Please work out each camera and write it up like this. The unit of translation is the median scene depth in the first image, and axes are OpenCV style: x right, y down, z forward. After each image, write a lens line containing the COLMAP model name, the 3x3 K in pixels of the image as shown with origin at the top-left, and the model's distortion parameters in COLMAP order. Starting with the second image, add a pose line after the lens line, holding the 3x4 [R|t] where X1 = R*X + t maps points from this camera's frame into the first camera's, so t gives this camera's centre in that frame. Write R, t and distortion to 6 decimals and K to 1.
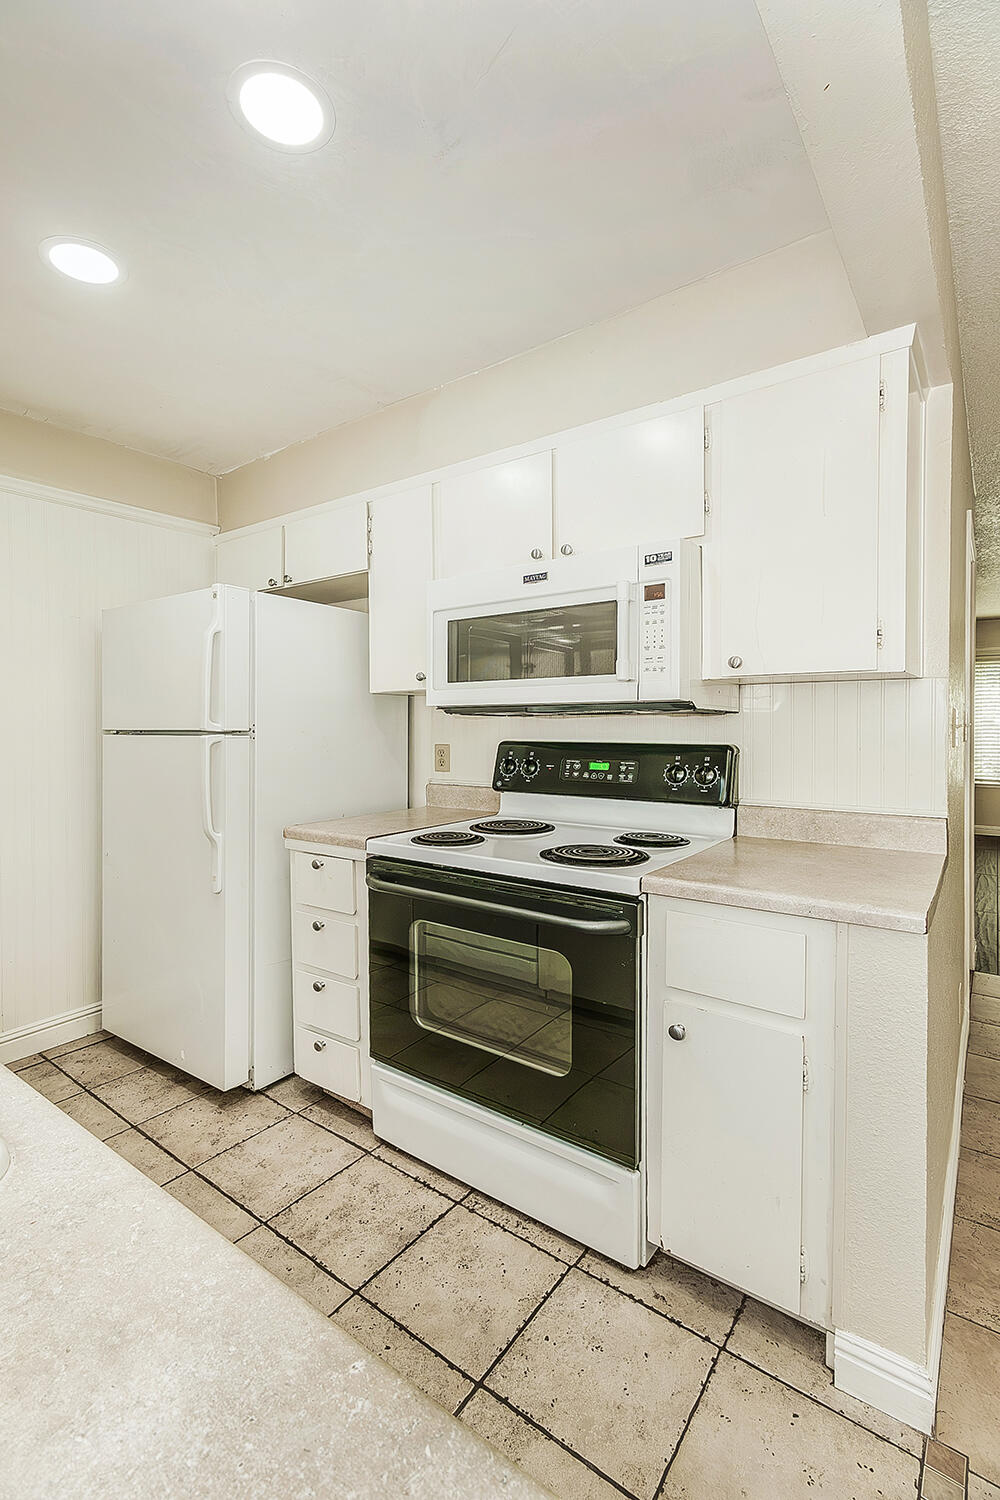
lens RADIAL K [[653.4, 0, 562.0], [0, 653.4, 732.5], [0, 0, 1]] dist [0.008260, 0.000217]
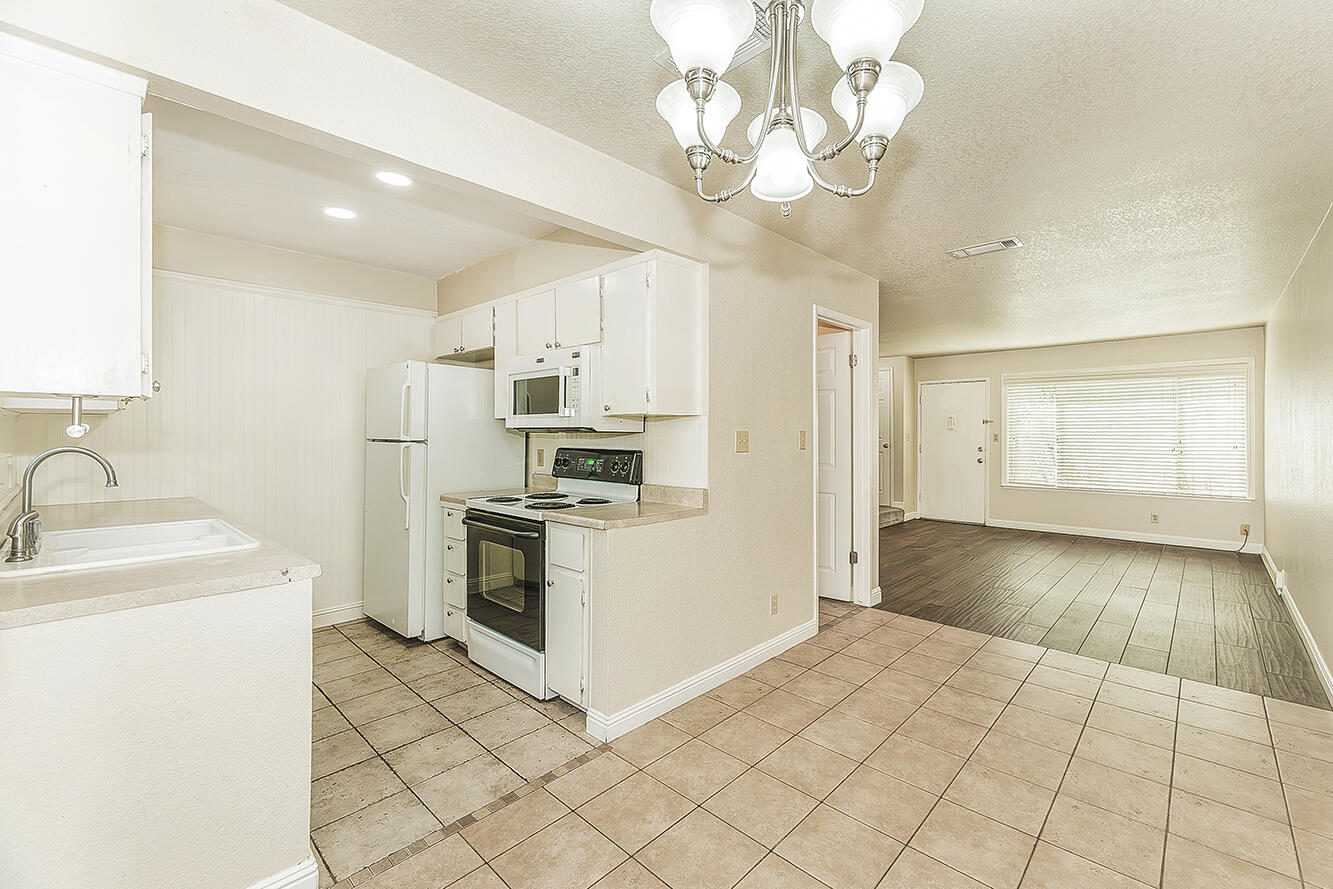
lens RADIAL K [[580.7, 0, 664.8], [0, 580.7, 438.2], [0, 0, 1]] dist [0.008260, 0.000217]
pose [[0.977399, 0.007750, -0.211263, 0.598482], [-0.009331, 0.999935, -0.006486, -0.005373], [0.211199, 0.008311, 0.977408, -0.498906]]
